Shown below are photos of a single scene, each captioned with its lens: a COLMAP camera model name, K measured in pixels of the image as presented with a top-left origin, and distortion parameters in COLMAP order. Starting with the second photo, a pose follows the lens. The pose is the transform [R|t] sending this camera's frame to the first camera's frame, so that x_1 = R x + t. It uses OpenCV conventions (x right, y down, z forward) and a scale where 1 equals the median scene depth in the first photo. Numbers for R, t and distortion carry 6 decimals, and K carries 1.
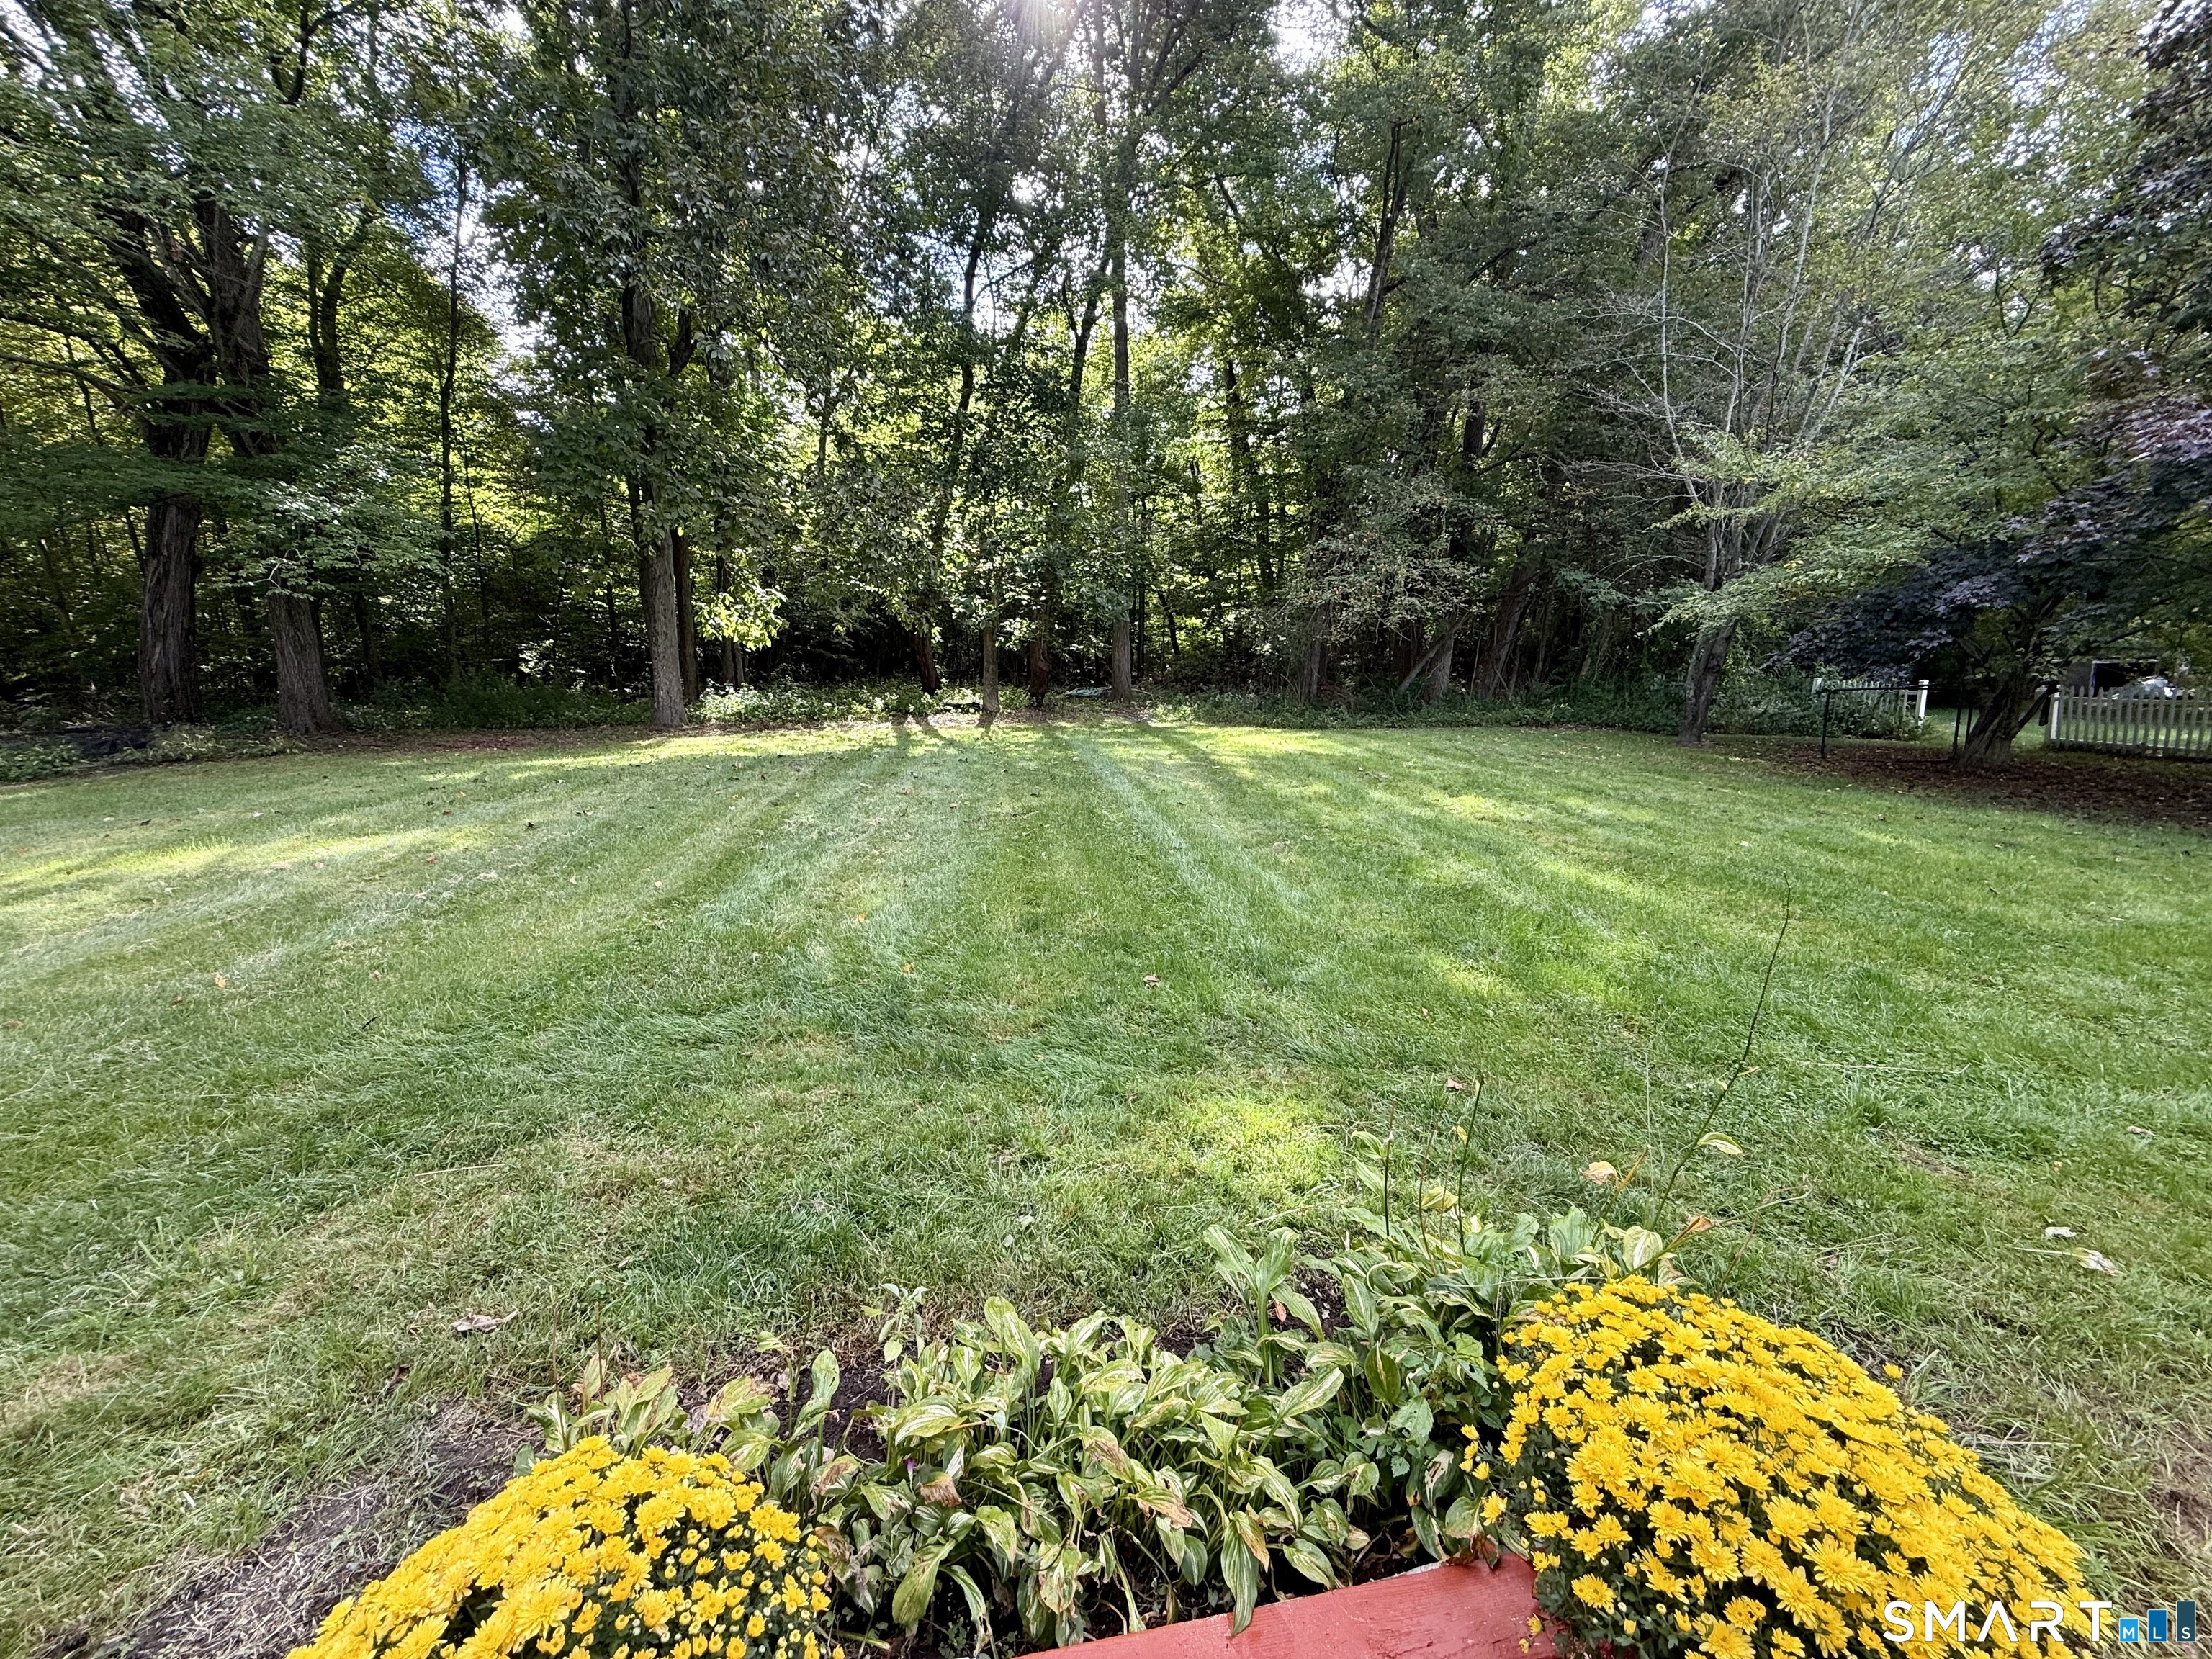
lens RADIAL K [[890.3, 0, 1109.3], [0, 890.3, 868.9], [0, 0, 1]] dist [-0.000254, 0.000022]
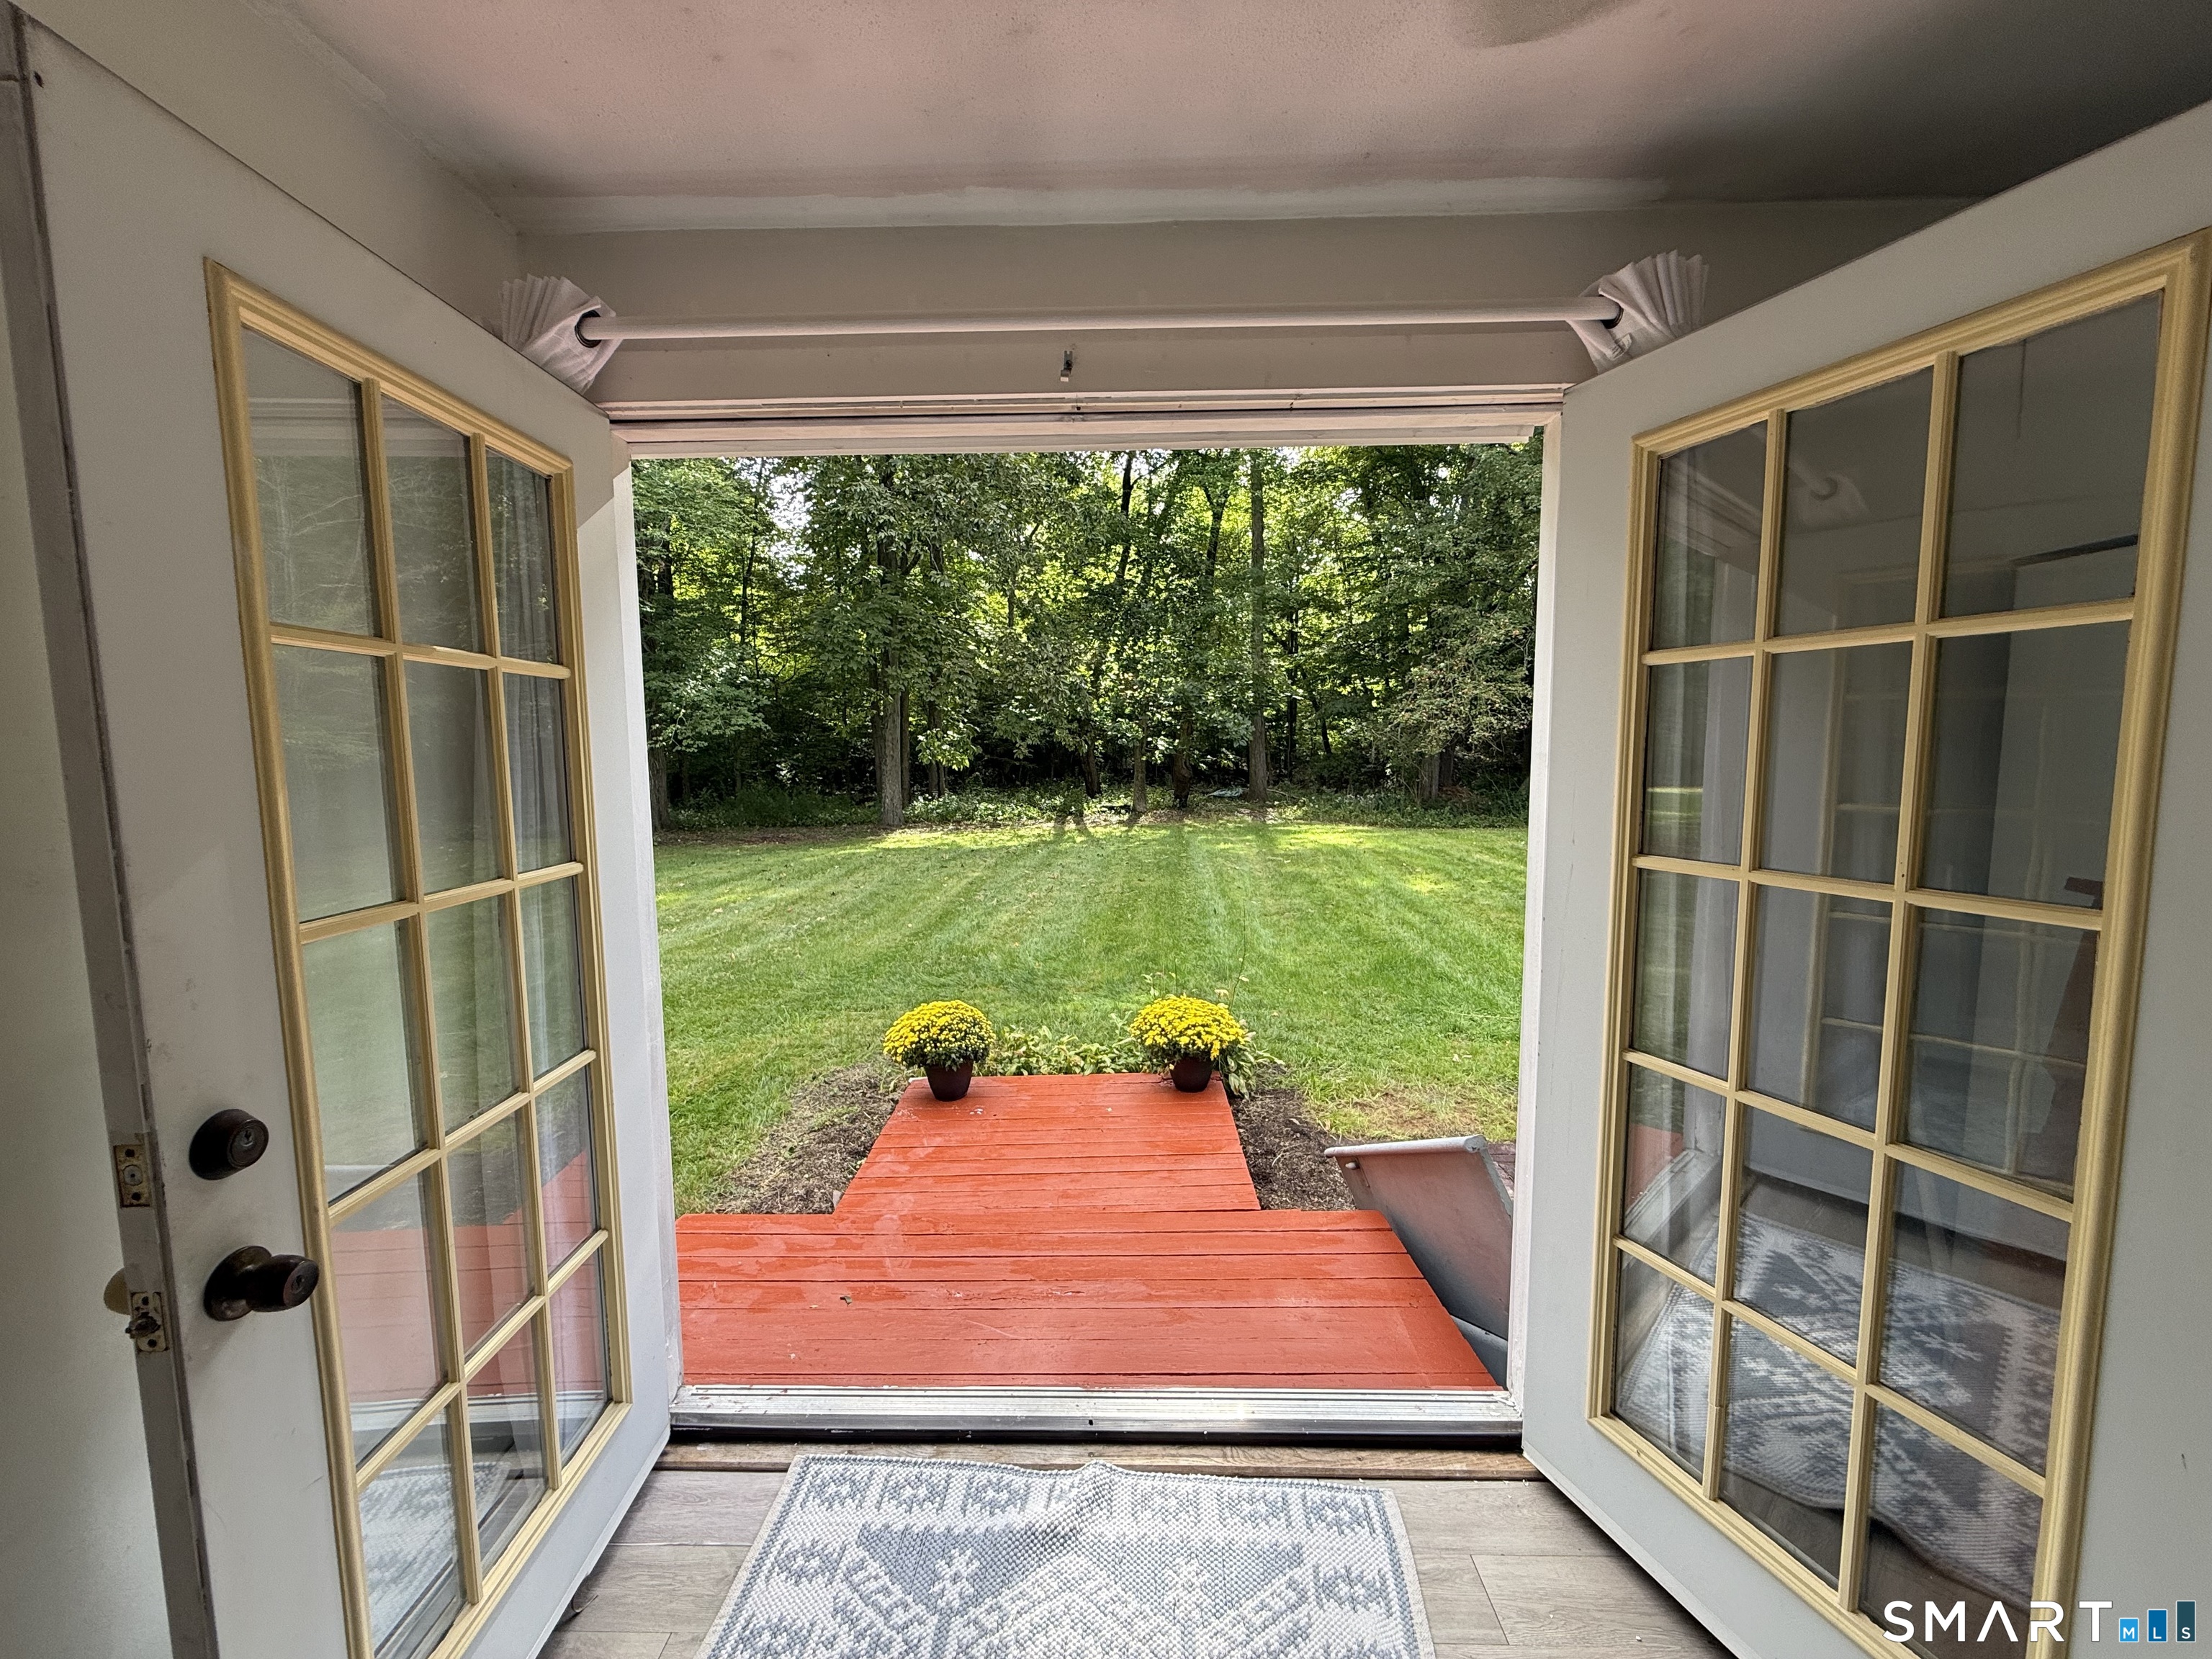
lens RADIAL K [[888.3, 0, 1092.6], [0, 888.3, 828.4], [0, 0, 1]] dist [0.001000, 0.000199]
pose [[0.978554, 0.001903, -0.205982, 0.067993], [-0.031683, 0.989449, -0.141375, 0.020215], [0.203539, 0.144869, 0.968290, -0.210329]]
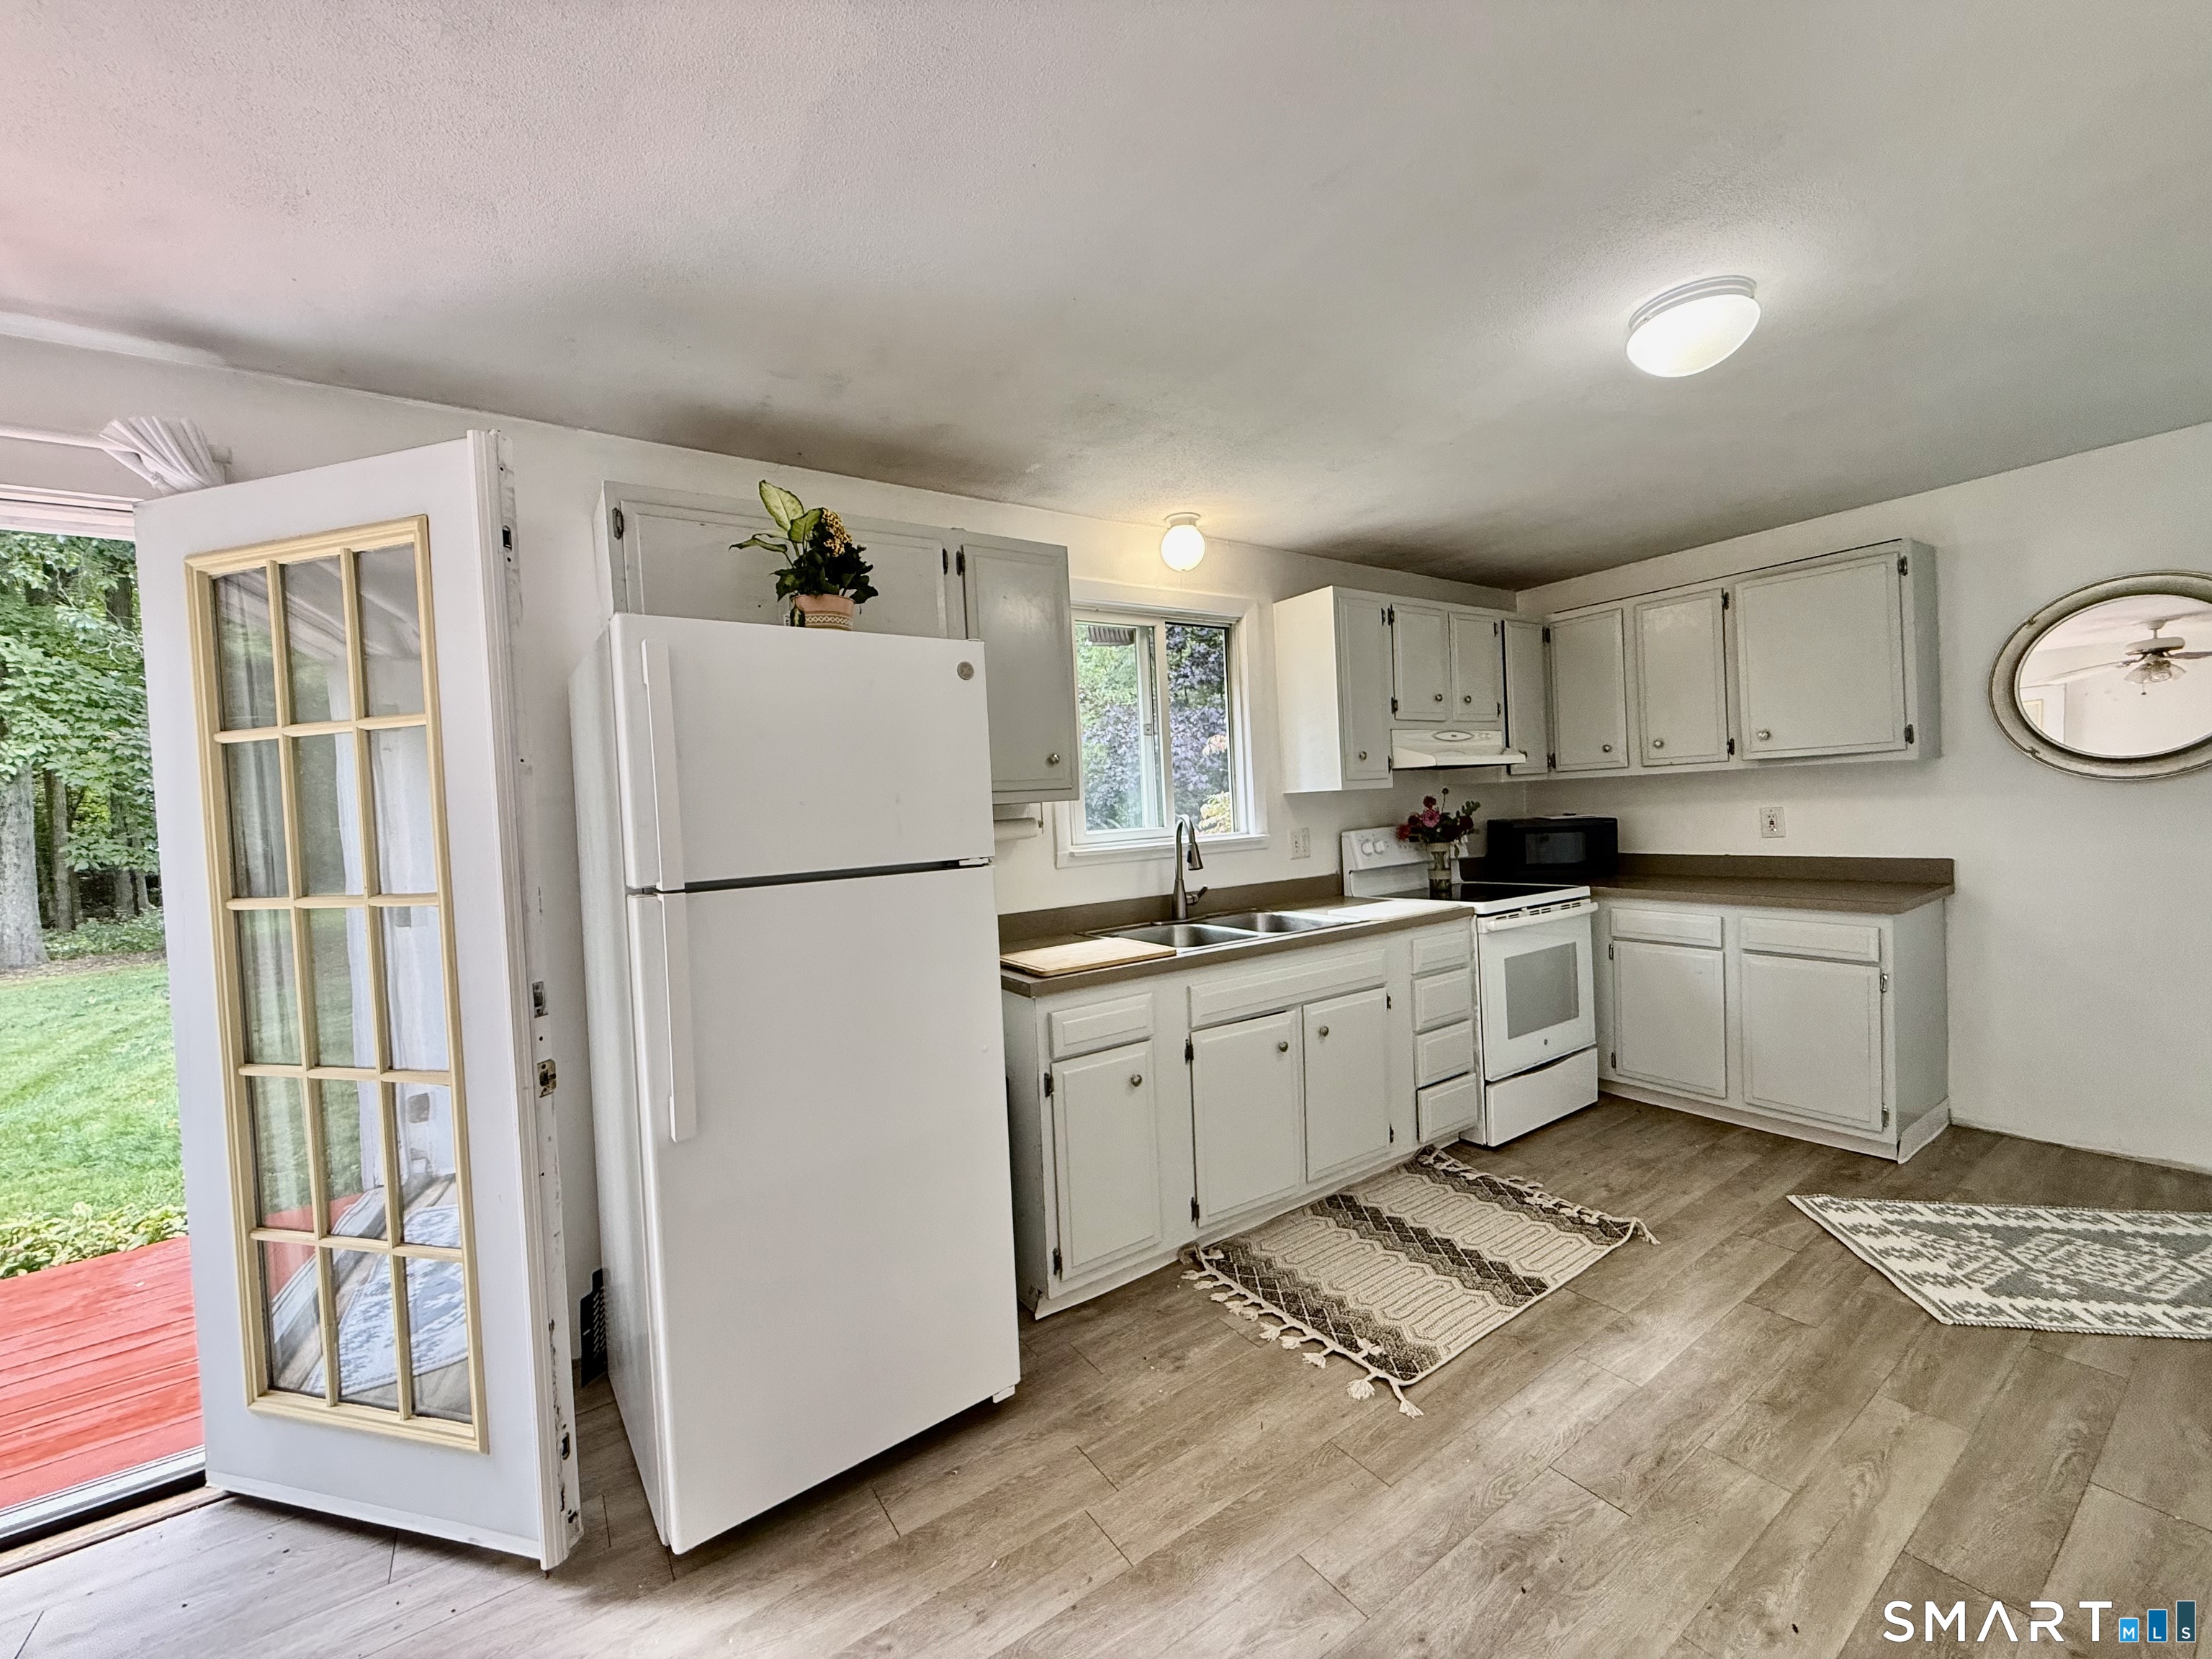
lens RADIAL K [[878.1, 0, 1106.0], [0, 878.1, 829.5], [0, 0, 1]] dist [0.000720, 0.000149]
pose [[0.918815, -0.062031, 0.389784, 0.144961], [0.145124, 0.971487, -0.187490, 0.032114], [-0.367040, 0.228835, 0.901619, -0.239346]]
